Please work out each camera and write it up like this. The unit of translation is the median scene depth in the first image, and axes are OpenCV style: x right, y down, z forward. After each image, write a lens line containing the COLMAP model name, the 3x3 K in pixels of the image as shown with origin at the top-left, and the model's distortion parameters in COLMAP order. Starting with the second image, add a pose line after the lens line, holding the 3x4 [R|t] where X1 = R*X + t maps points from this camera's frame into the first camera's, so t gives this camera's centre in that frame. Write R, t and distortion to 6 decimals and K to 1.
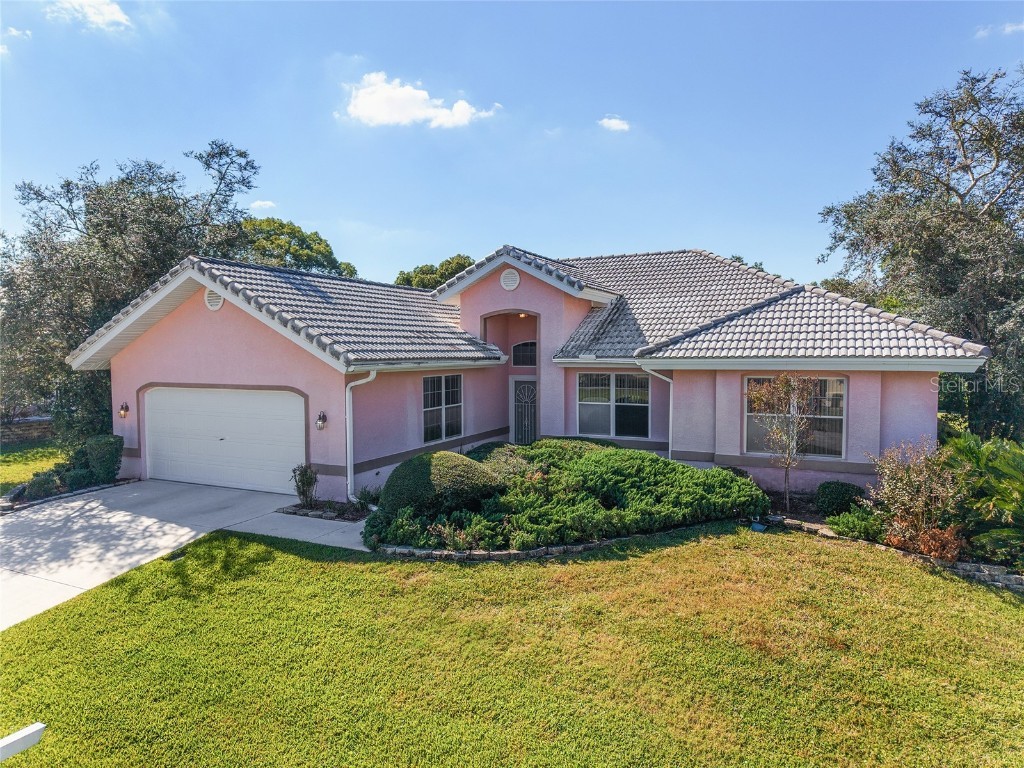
lens RADIAL K [[685.8, 0, 506.6], [0, 685.8, 383.9], [0, 0, 1]] dist [0.028879, -0.035051]
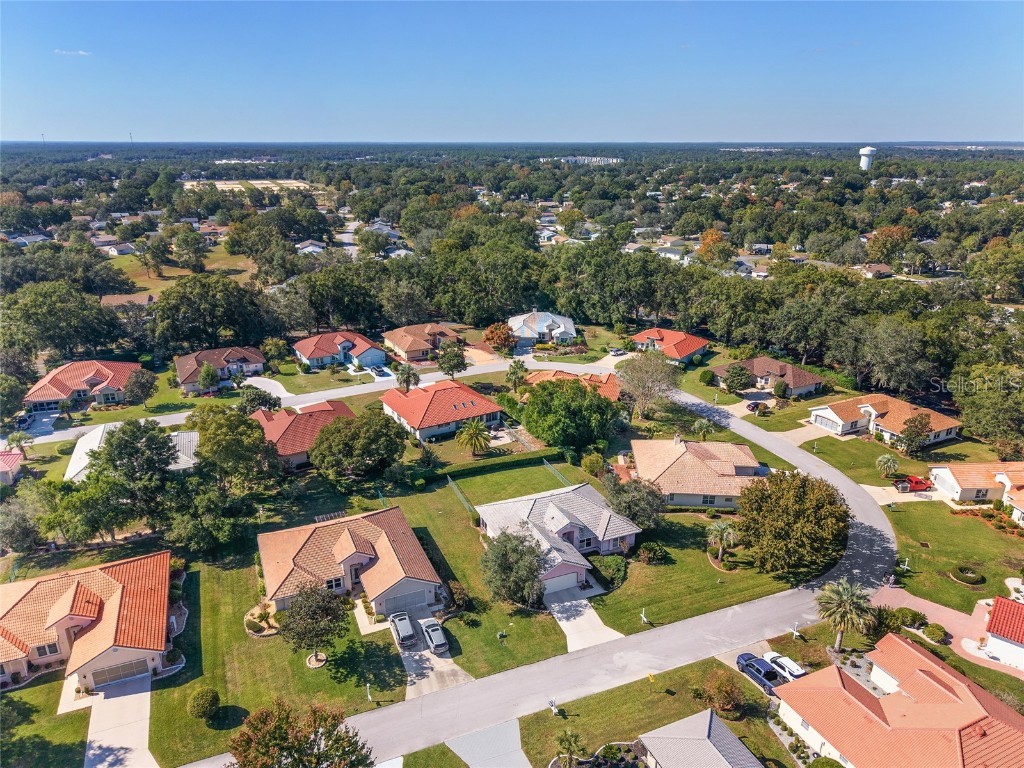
lens RADIAL K [[685.8, 0, 507.7], [0, 685.8, 381.6], [0, 0, 1]] dist [0.028879, -0.035051]
pose [[0.653202, -0.242674, 0.717242, -5.049126], [0.030751, 0.954971, 0.295103, -3.702747], [-0.756559, -0.170706, 0.631252, -2.264717]]
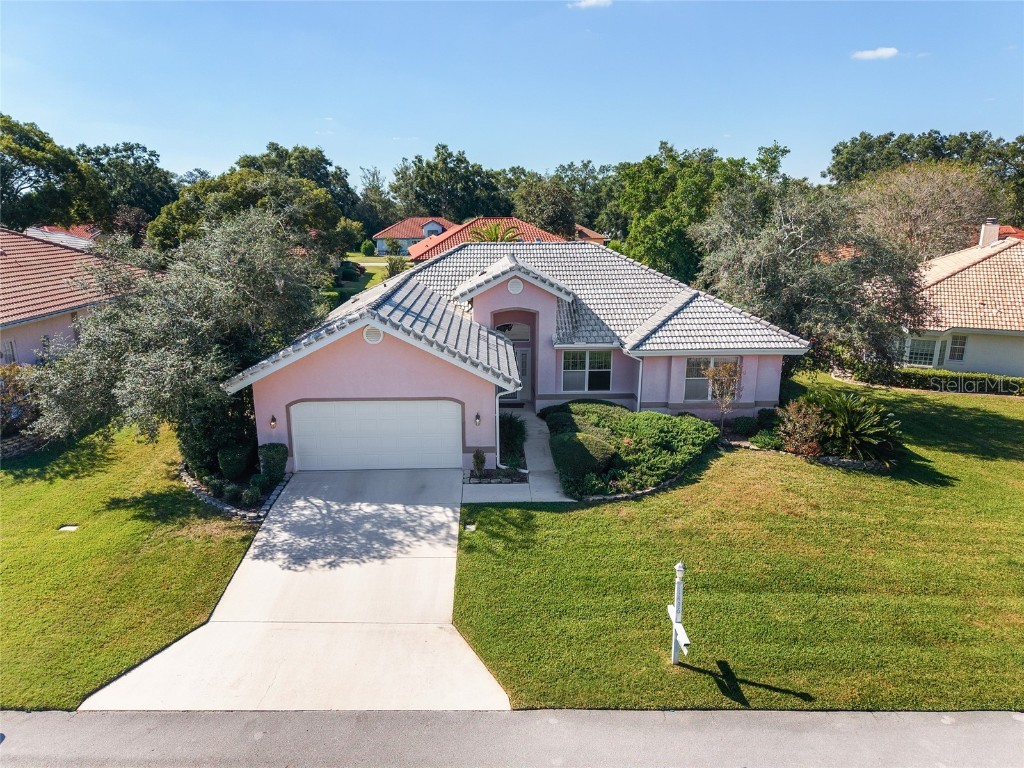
lens RADIAL K [[685.8, 0, 505.0], [0, 685.8, 384.7], [0, 0, 1]] dist [0.028879, -0.035051]
pose [[0.888406, -0.112151, 0.445148, -0.920350], [0.022798, 0.979280, 0.201222, -0.333986], [-0.458491, -0.168618, 0.872556, -0.320149]]
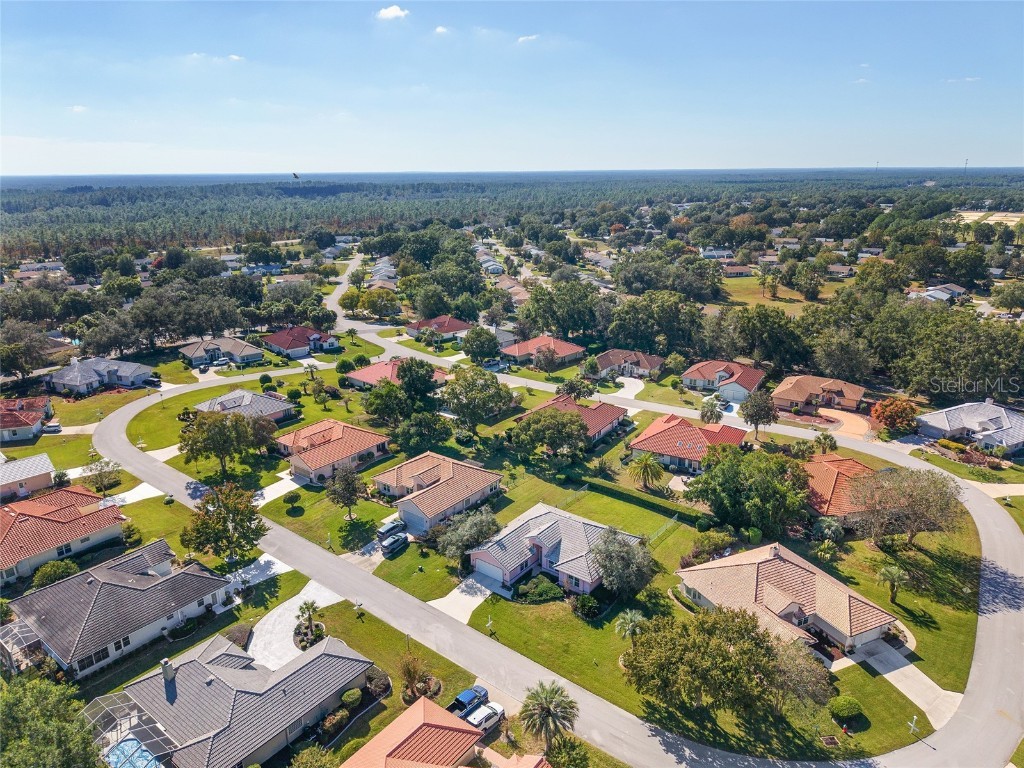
lens RADIAL K [[685.8, 0, 502.8], [0, 685.8, 382.7], [0, 0, 1]] dist [0.028879, -0.035051]
pose [[0.977390, 0.061681, -0.202246, 1.076127], [-0.009026, 0.967805, 0.251541, -3.860153], [0.211250, -0.244028, 0.946480, -5.531981]]
